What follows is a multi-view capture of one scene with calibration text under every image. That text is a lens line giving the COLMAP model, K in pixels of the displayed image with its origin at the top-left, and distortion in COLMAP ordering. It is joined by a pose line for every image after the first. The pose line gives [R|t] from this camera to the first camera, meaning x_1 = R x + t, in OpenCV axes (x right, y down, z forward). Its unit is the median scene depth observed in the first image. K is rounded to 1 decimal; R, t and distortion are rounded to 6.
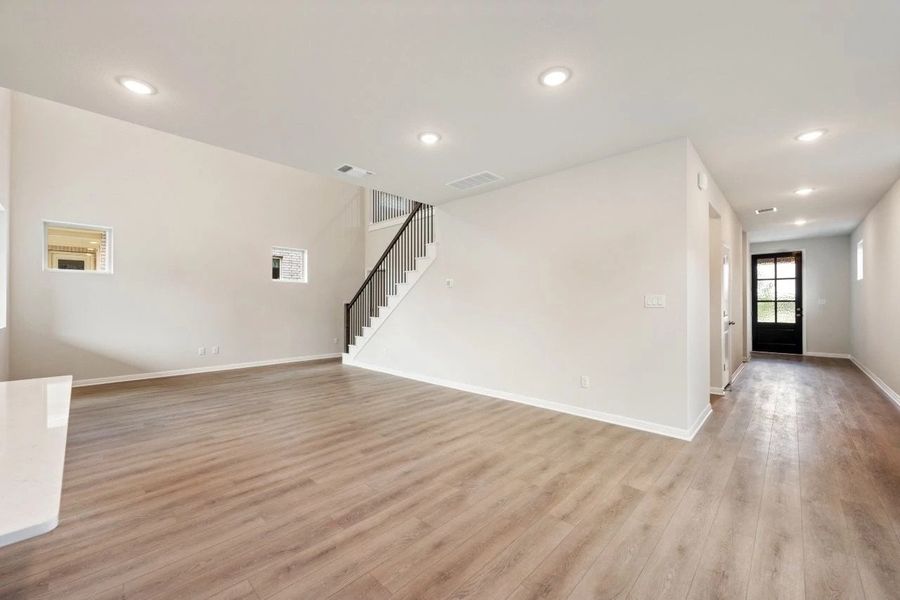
lens RADIAL K [[357.6, 0, 444.4], [0, 357.6, 303.1], [0, 0, 1]] dist [-0.000180, -0.000418]
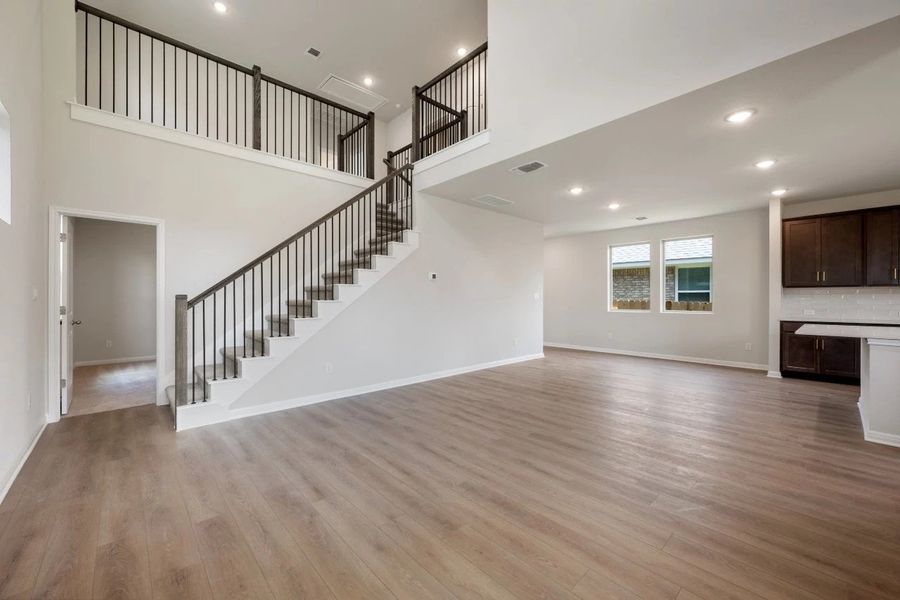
lens RADIAL K [[357.6, 0, 452.1], [0, 357.6, 298.5], [0, 0, 1]] dist [-0.000180, -0.000418]
pose [[0.048173, 0.003619, 0.998832, -1.990054], [-0.005325, 0.999980, -0.003367, 0.020284], [-0.998825, -0.005157, 0.048192, 1.801208]]
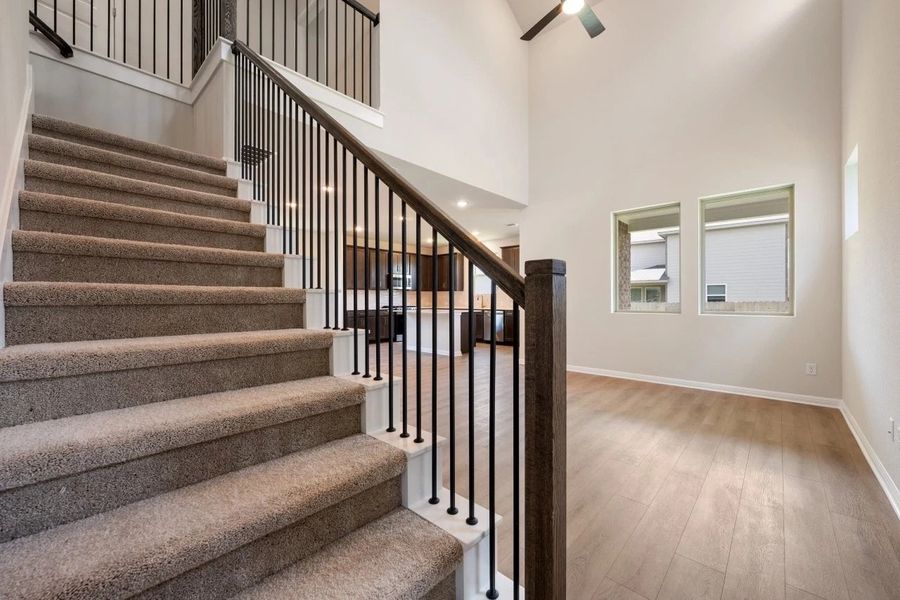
lens RADIAL K [[357.6, 0, 447.3], [0, 357.6, 300.0], [0, 0, 1]] dist [-0.000180, -0.000418]
pose [[-0.999506, 0.000781, -0.031429, -0.643469], [0.000928, 0.999989, -0.004646, 0.052098], [0.031425, -0.004673, -0.999495, 3.205061]]
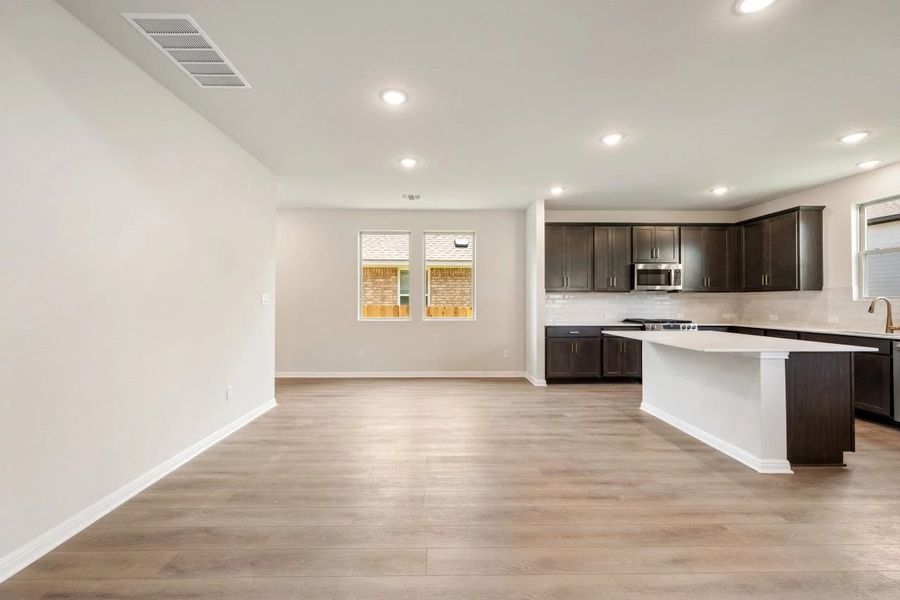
lens RADIAL K [[357.6, 0, 445.3], [0, 357.6, 297.0], [0, 0, 1]] dist [-0.000180, -0.000418]
pose [[-0.716341, 0.010069, 0.697677, -0.851029], [-0.002866, 0.999845, -0.017372, 0.002133], [-0.697744, -0.014444, -0.716201, 1.839317]]
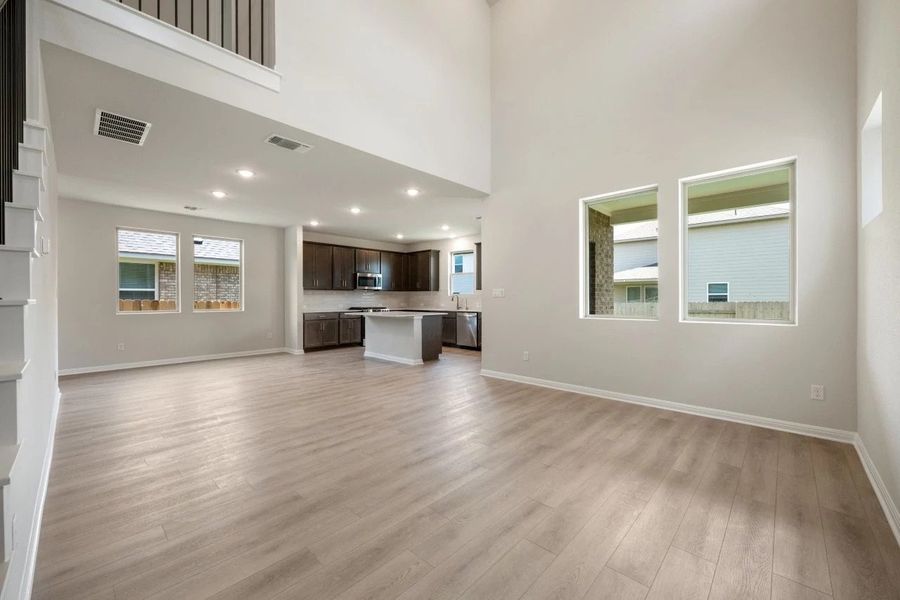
lens RADIAL K [[357.6, 0, 446.5], [0, 357.6, 300.2], [0, 0, 1]] dist [-0.000180, -0.000418]
pose [[-0.999792, 0.002424, -0.020271, -0.955904], [0.002438, 0.999997, -0.000670, 0.028911], [0.020270, -0.000719, -0.999794, 2.920670]]
